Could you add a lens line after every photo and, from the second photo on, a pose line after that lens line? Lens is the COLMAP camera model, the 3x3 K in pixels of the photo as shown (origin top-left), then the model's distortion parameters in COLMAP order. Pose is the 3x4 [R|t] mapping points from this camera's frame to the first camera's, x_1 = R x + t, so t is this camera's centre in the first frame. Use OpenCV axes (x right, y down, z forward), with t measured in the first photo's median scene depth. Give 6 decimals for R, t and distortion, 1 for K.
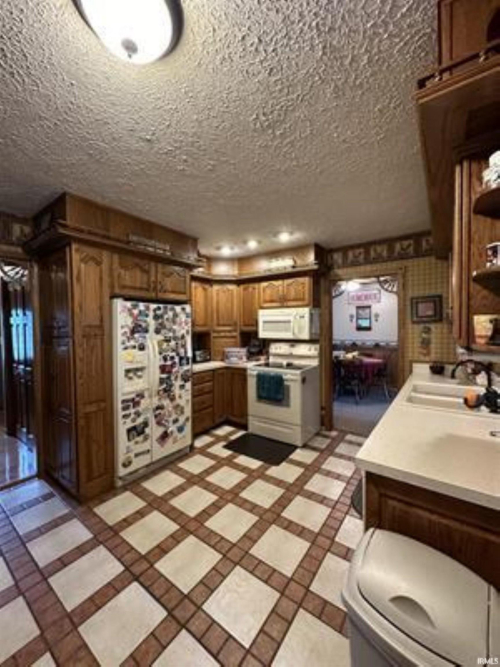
lens RADIAL K [[265.6, 0, 249.5], [0, 265.6, 332.1], [0, 0, 1]] dist [0.001239, 0.000258]
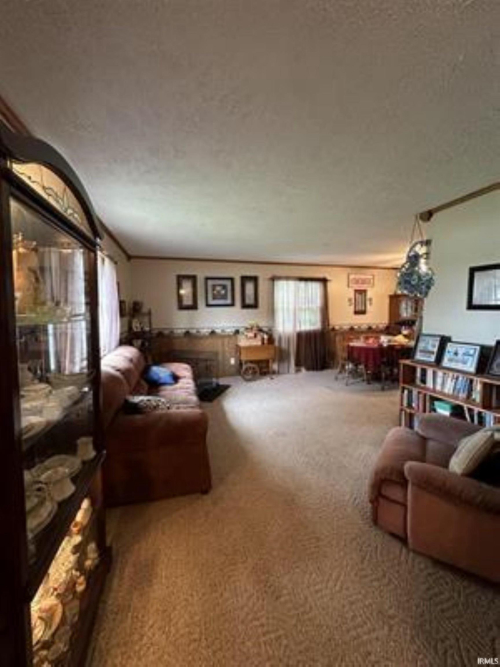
lens RADIAL K [[265.6, 0, 249.5], [0, 265.6, 332.1], [0, 0, 1]] dist [0.001239, 0.000258]
pose [[0.629204, -0.053693, 0.775383, -1.444631], [0.015835, 0.998289, 0.056279, -0.005155], [-0.777079, -0.023133, 0.628978, 1.606473]]
